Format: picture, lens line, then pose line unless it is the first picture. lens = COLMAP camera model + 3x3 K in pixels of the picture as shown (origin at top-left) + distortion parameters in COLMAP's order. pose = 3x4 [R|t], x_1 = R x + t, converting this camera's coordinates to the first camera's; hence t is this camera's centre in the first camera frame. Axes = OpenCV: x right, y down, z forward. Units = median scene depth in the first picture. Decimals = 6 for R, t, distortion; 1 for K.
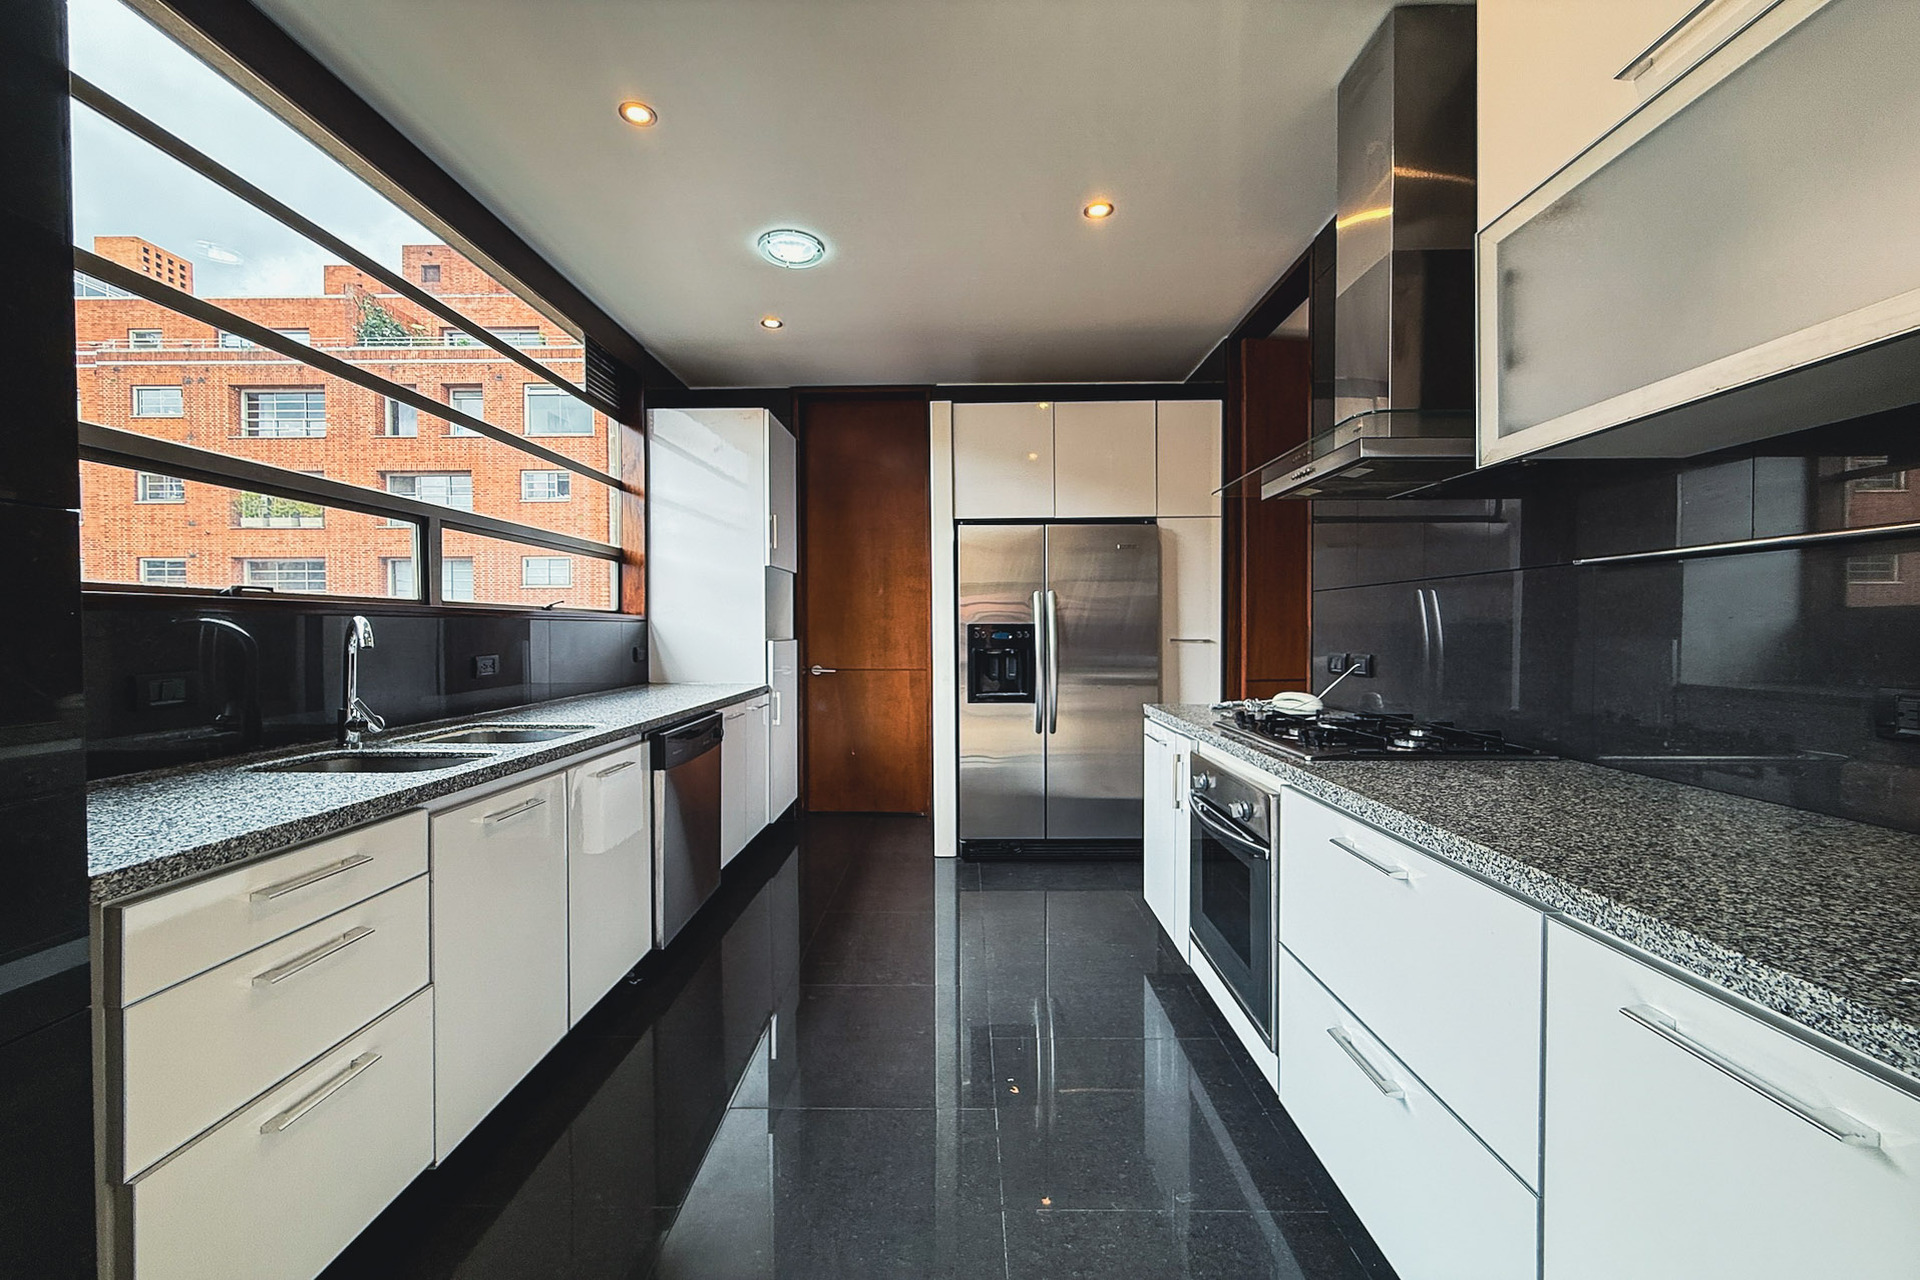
lens RADIAL K [[770.8, 0, 947.9], [0, 770.8, 641.6], [0, 0, 1]] dist [-0.001017, -0.000128]
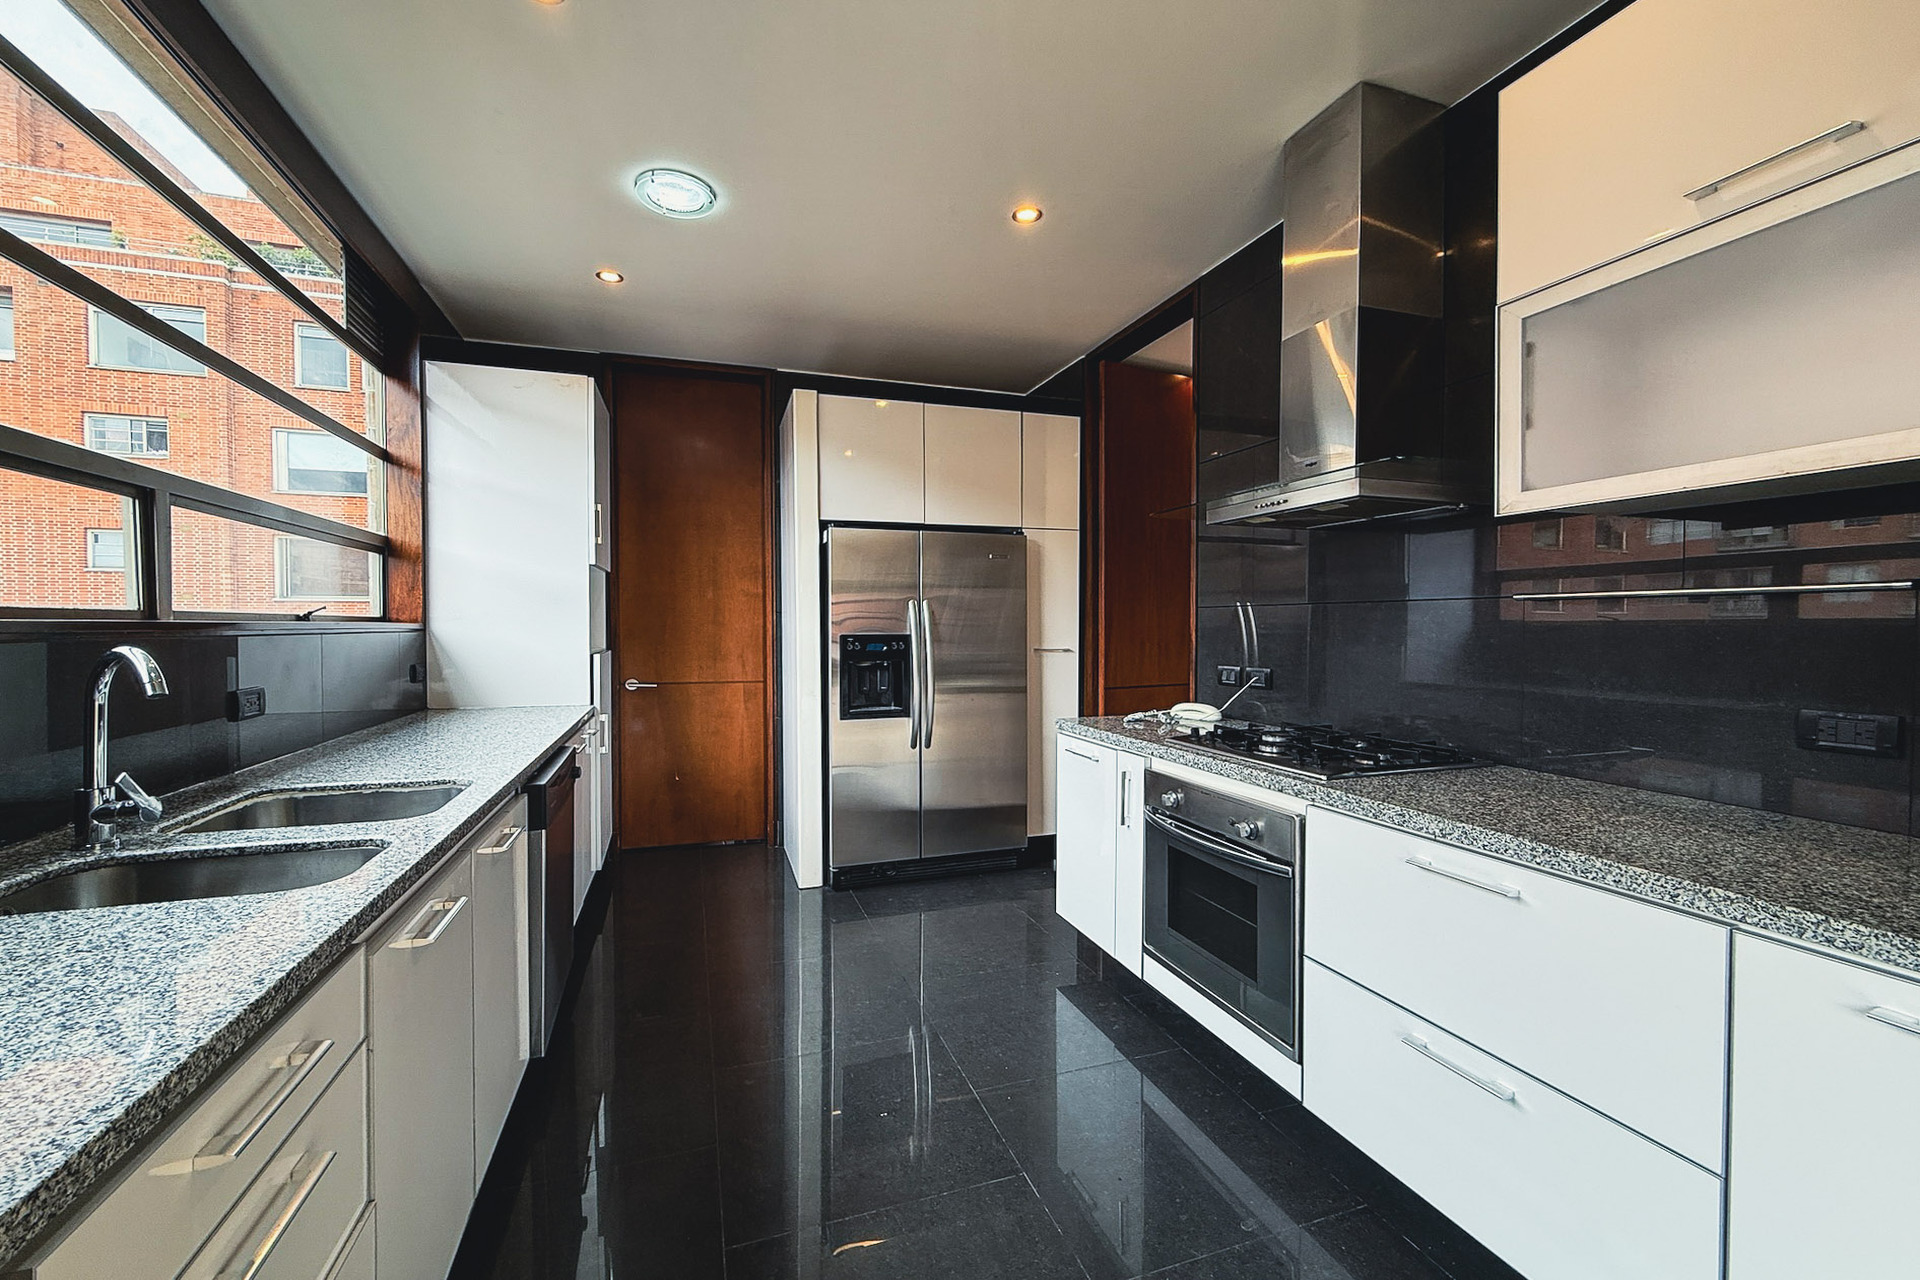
lens RADIAL K [[779.5, 0, 952.7], [0, 779.5, 642.5], [0, 0, 1]] dist [-0.000459, -0.000044]
pose [[0.940967, -0.004997, 0.338461, -0.163584], [0.003102, 0.999976, 0.006140, -0.018662], [-0.338484, -0.004728, 0.940960, 0.073565]]
